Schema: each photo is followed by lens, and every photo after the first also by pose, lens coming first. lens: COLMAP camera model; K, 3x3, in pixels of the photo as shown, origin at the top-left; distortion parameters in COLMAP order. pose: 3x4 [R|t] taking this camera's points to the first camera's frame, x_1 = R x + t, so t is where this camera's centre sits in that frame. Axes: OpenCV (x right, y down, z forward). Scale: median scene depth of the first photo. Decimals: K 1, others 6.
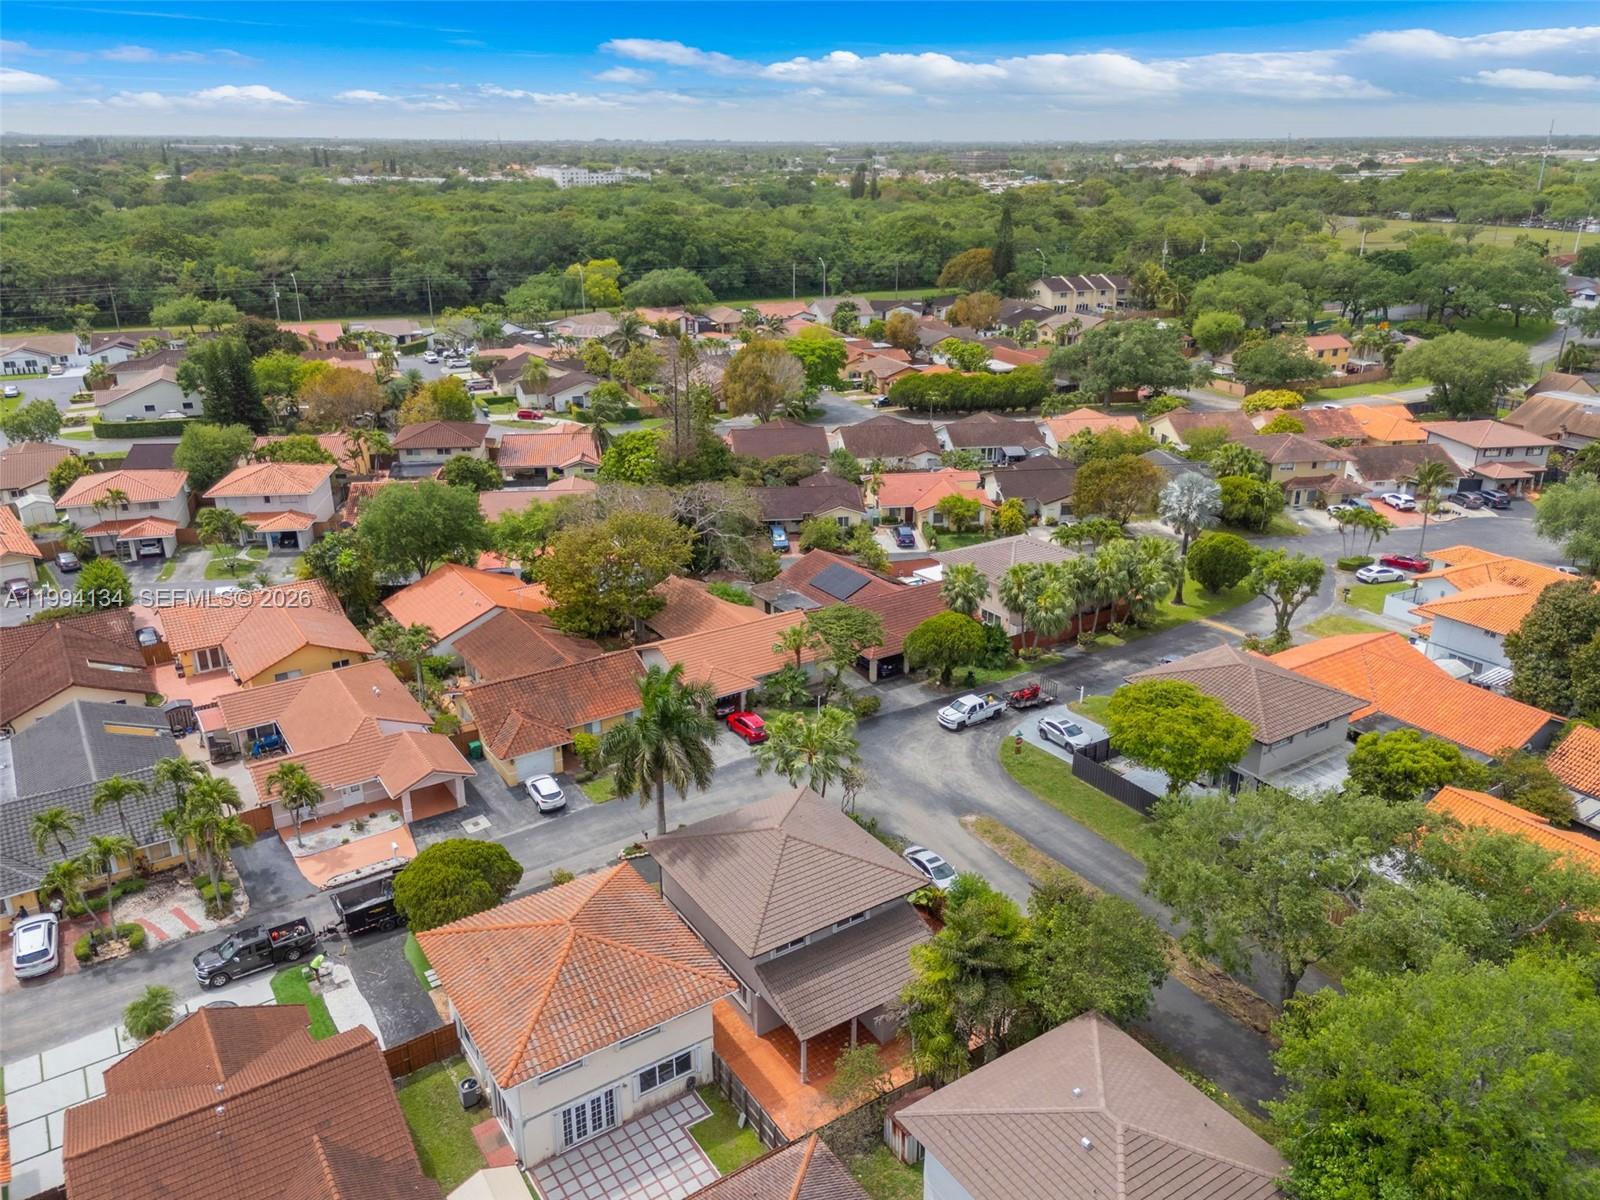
lens RADIAL K [[1211.9, 0, 800.0], [0, 1211.9, 600.0], [0, 0, 1]] dist [0.002153, -0.003089]
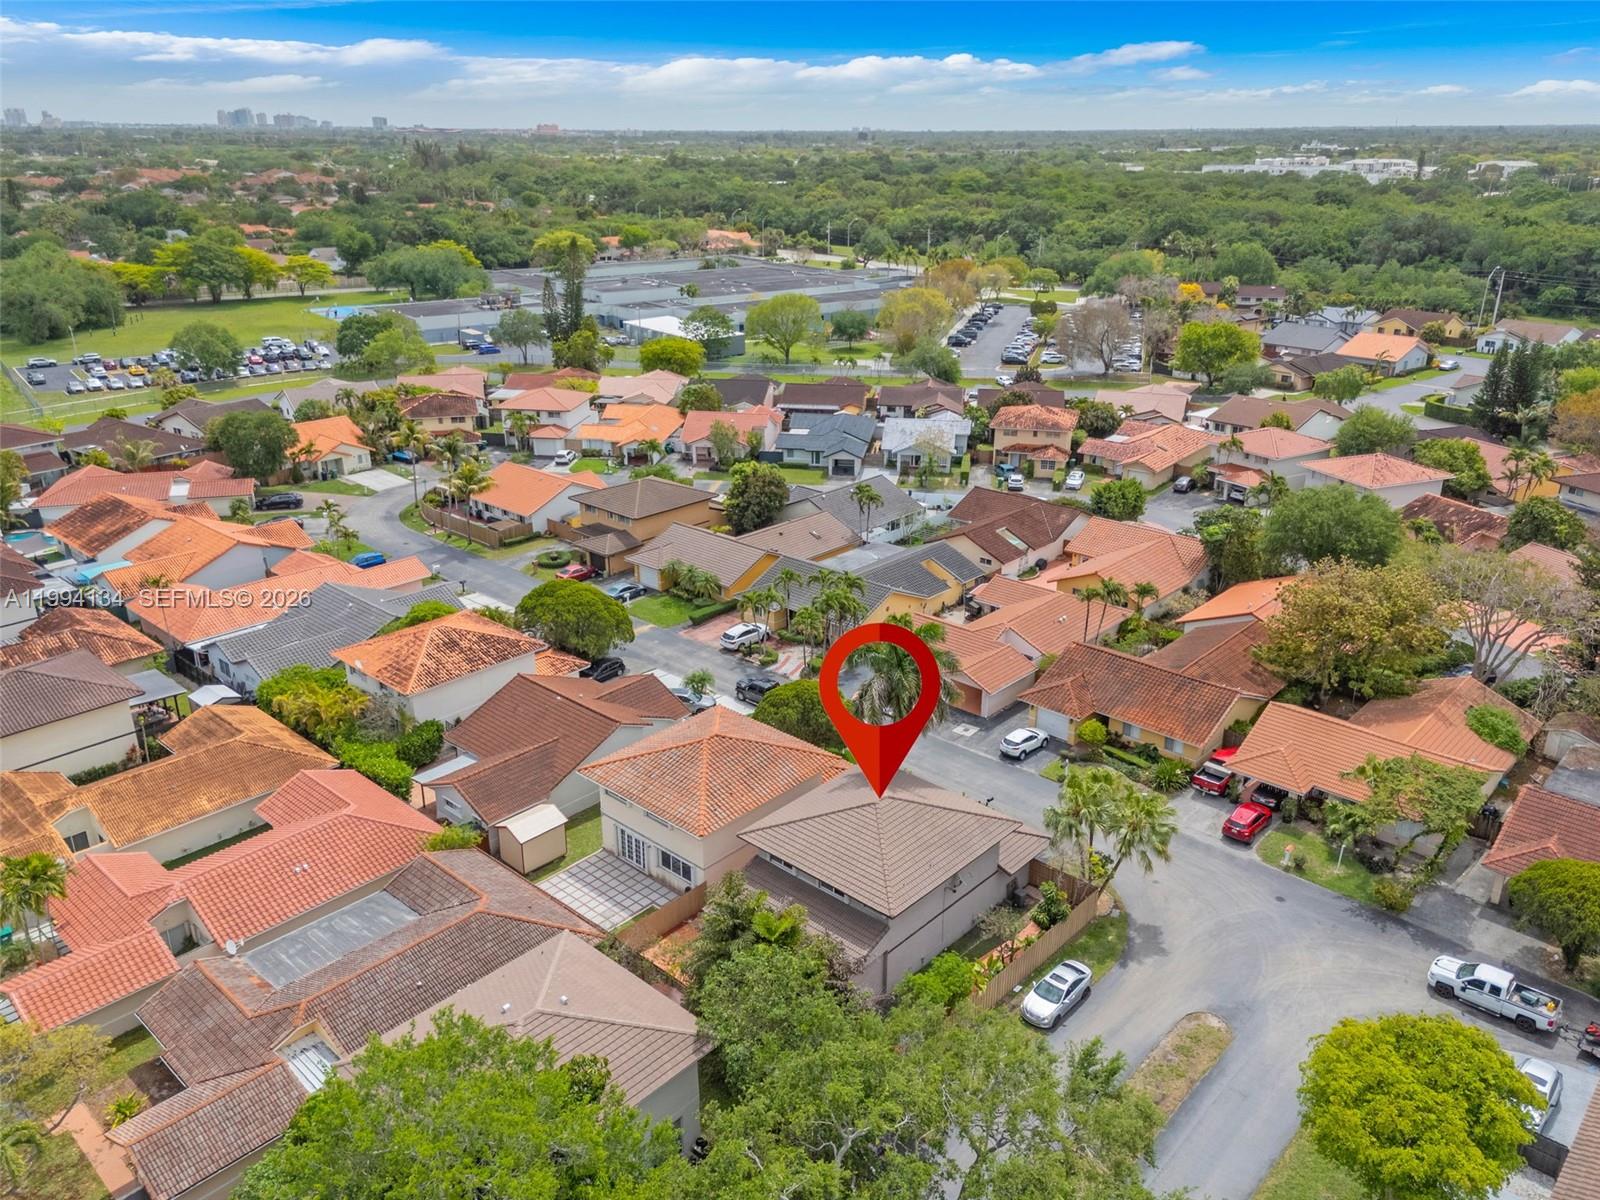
lens RADIAL K [[1211.9, 0, 800.0], [0, 1211.9, 600.0], [0, 0, 1]] dist [0.002153, -0.003089]
pose [[0.236685, 0.357351, -0.903482, 0.908670], [-0.350768, 0.898616, 0.263536, -0.230550], [0.906059, 0.254537, 0.338036, 0.570953]]
